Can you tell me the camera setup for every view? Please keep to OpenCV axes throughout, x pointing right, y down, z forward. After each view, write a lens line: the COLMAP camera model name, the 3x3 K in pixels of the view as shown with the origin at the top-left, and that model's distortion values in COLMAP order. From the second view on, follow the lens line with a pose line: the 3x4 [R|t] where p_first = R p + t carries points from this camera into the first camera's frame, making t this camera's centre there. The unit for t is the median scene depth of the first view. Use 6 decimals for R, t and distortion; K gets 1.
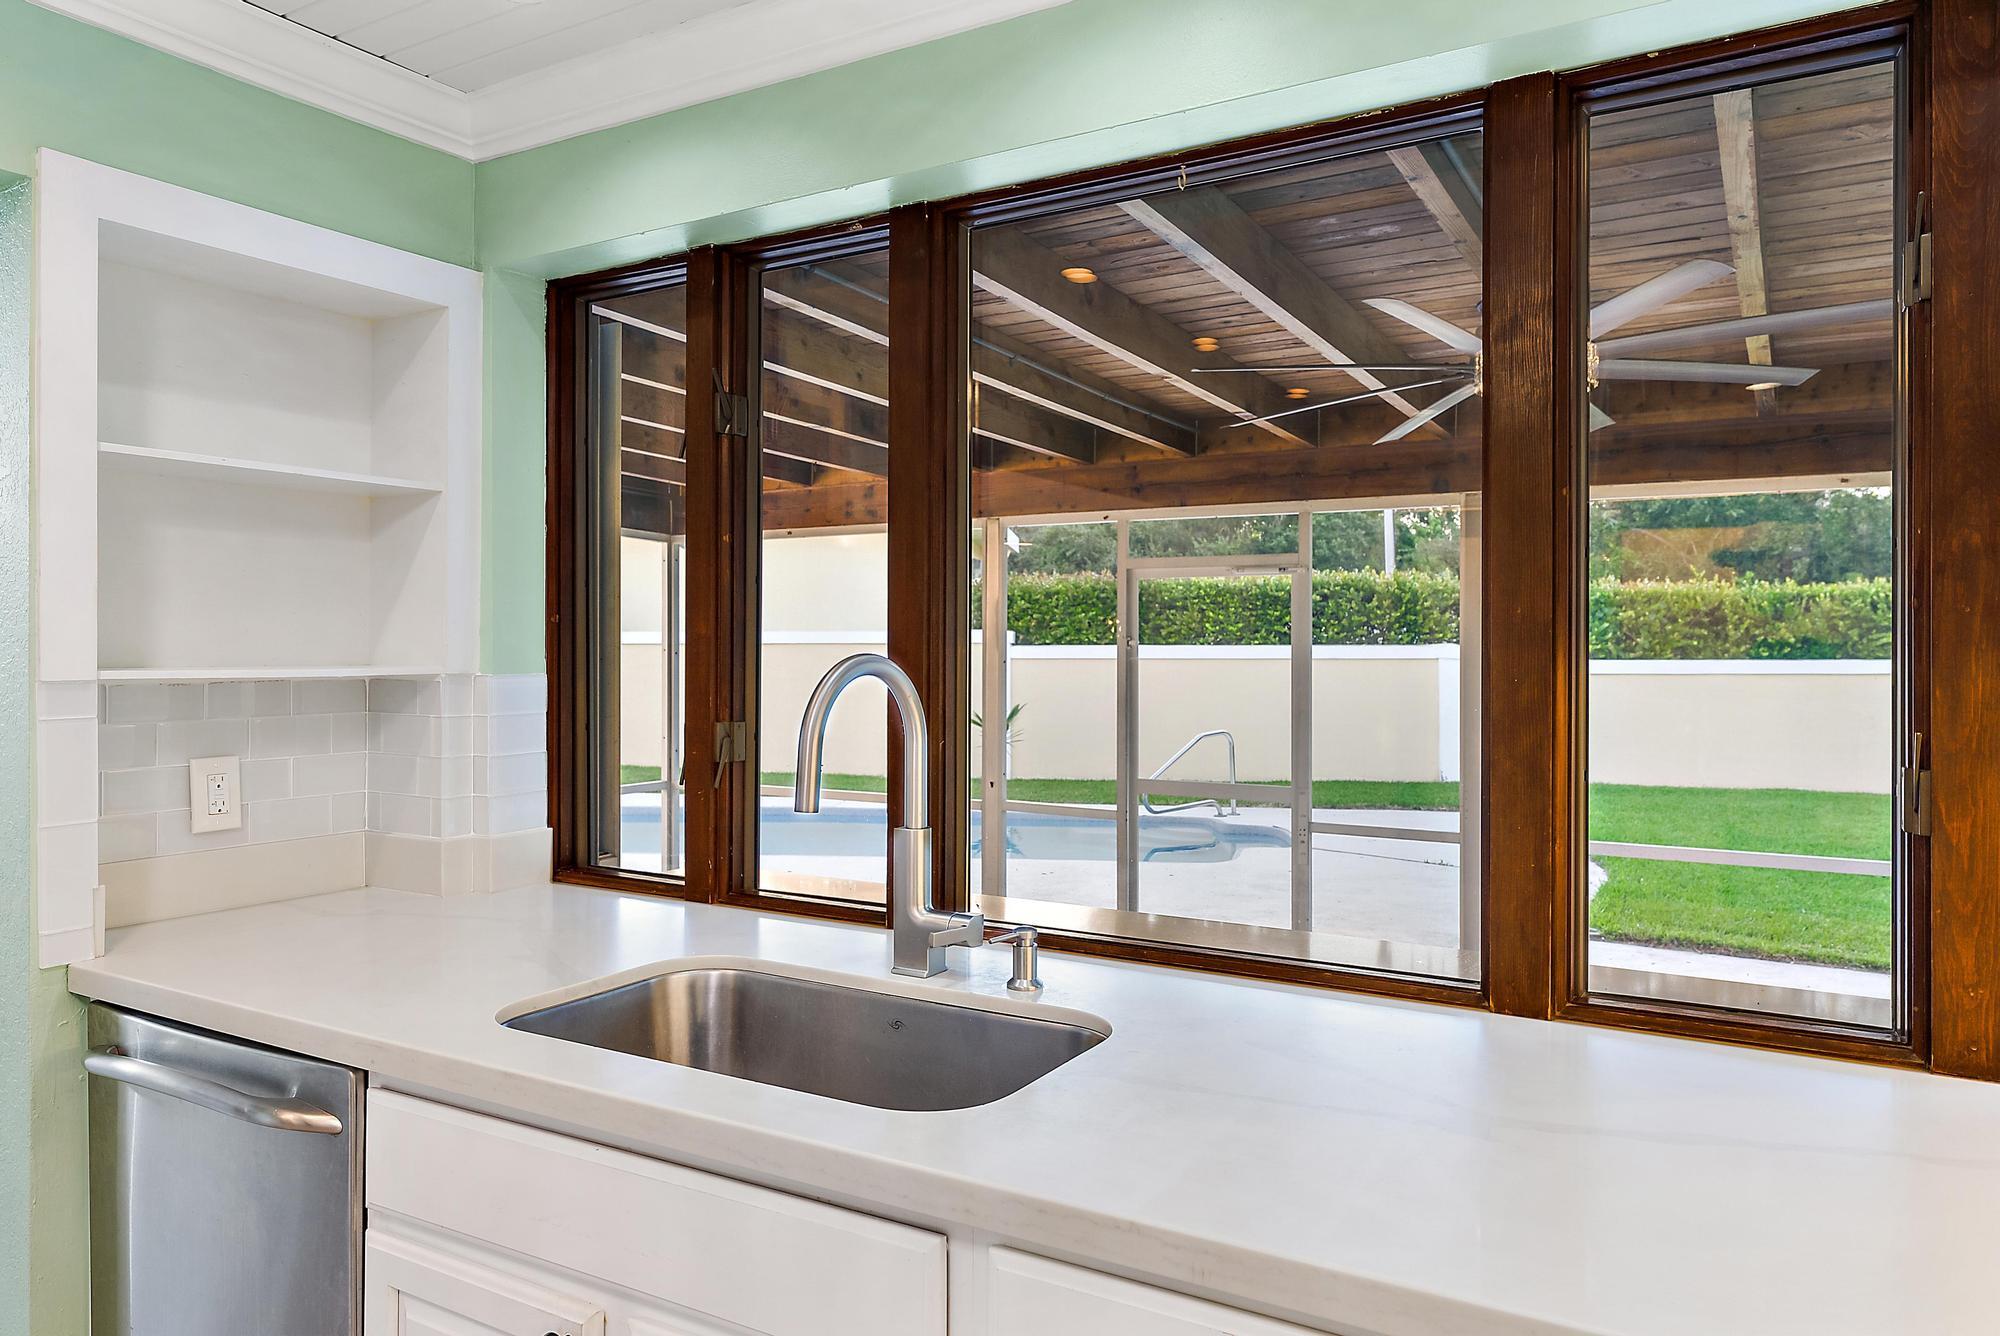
lens RADIAL K [[1341.8, 0, 993.7], [0, 1341.8, 660.4], [0, 0, 1]] dist [0.025545, -0.000682]
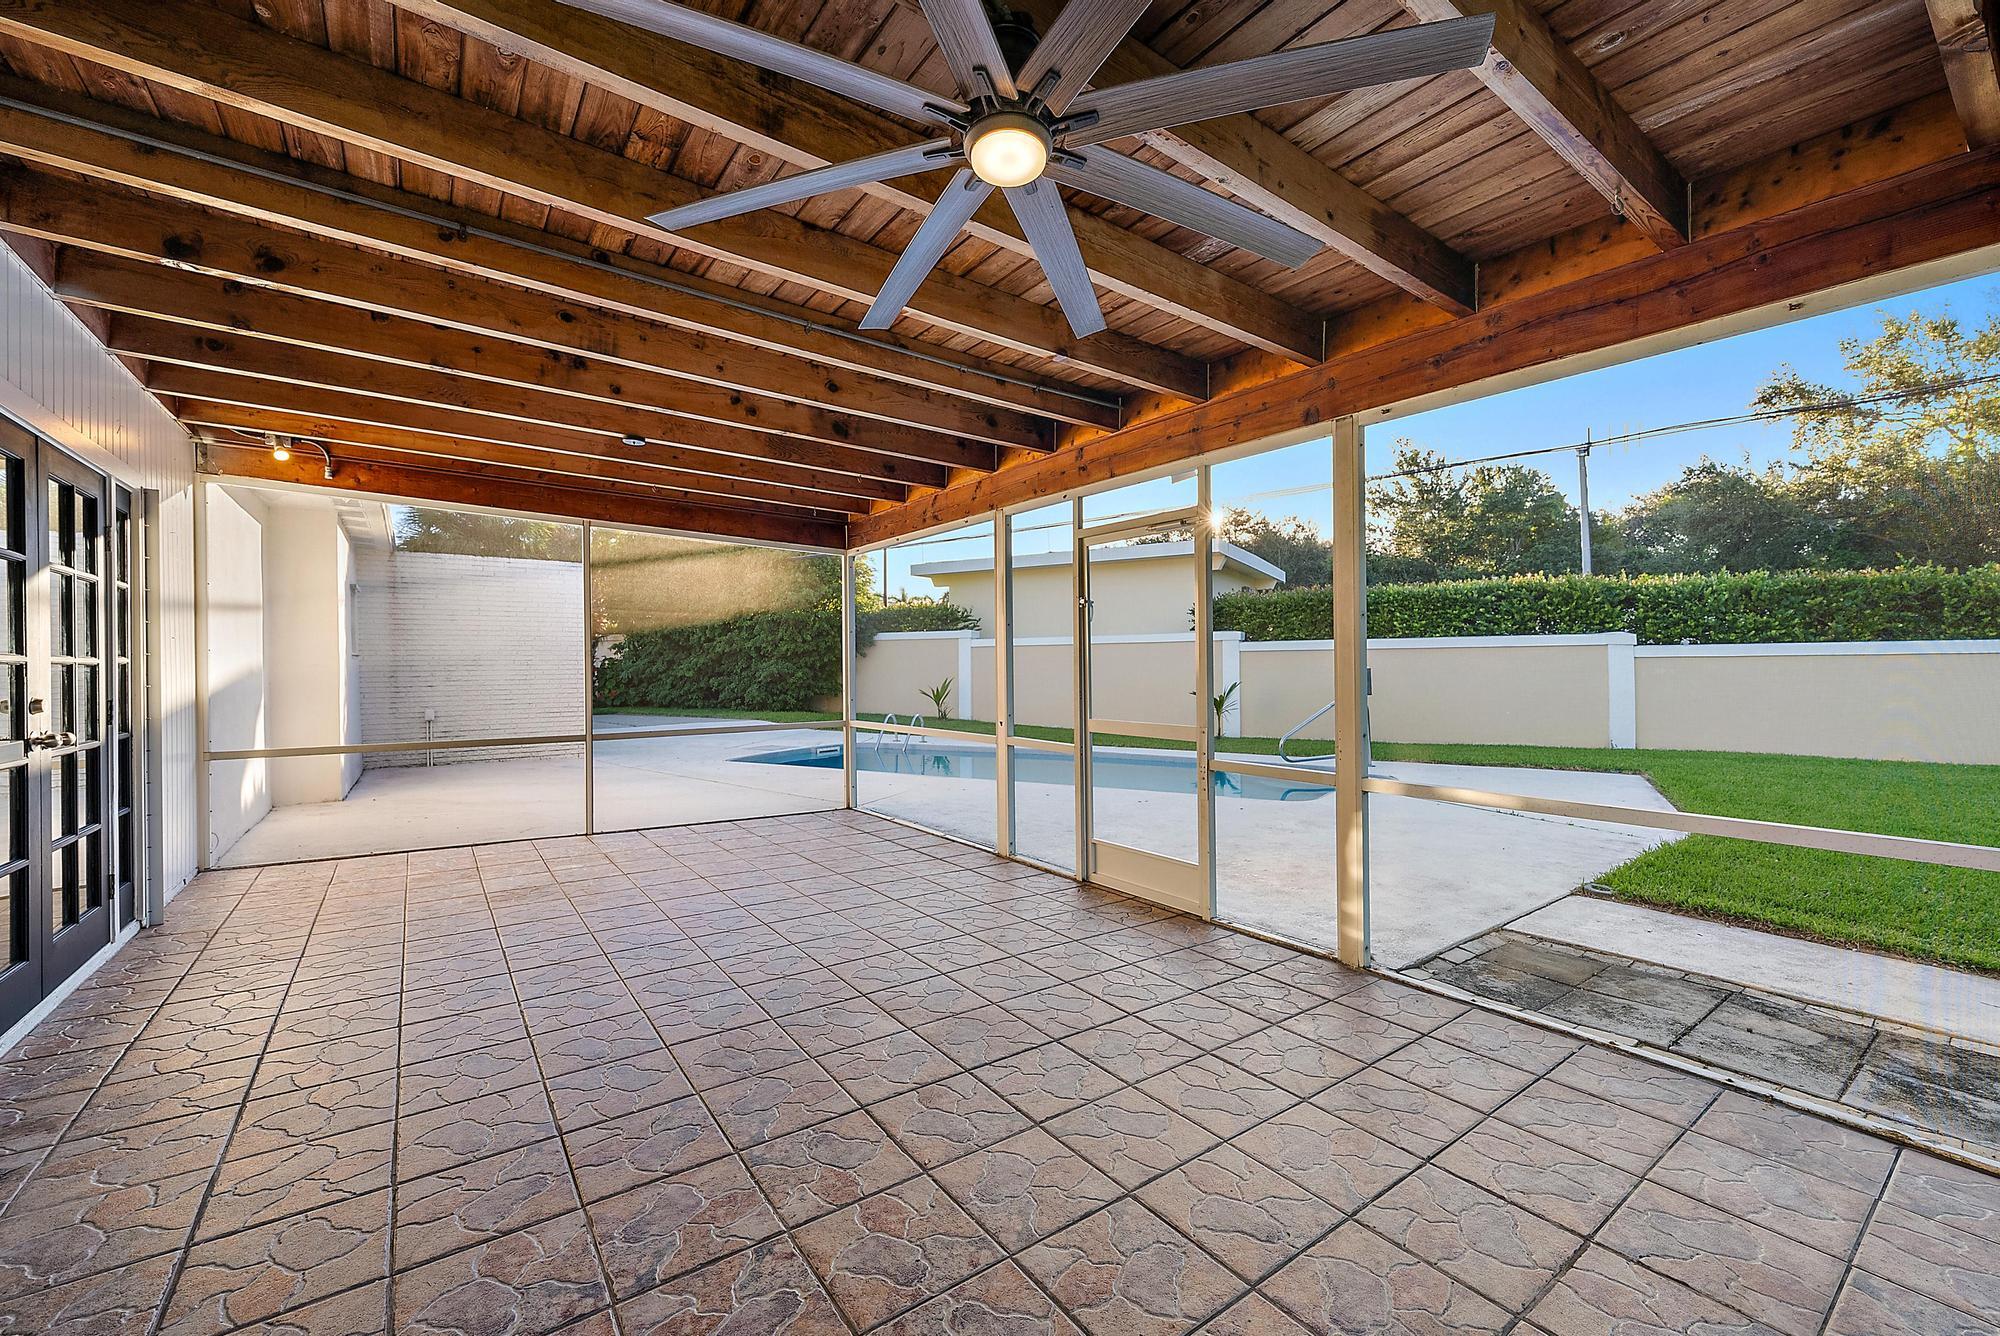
lens RADIAL K [[802.0, 0, 995.5], [0, 802.0, 674.6], [0, 0, 1]] dist [-0.001195, -0.000039]
pose [[0.911232, -0.002442, -0.411886, 0.130659], [0.004683, 0.999979, 0.004431, 0.019322], [0.411867, -0.005966, 0.911224, 0.136174]]
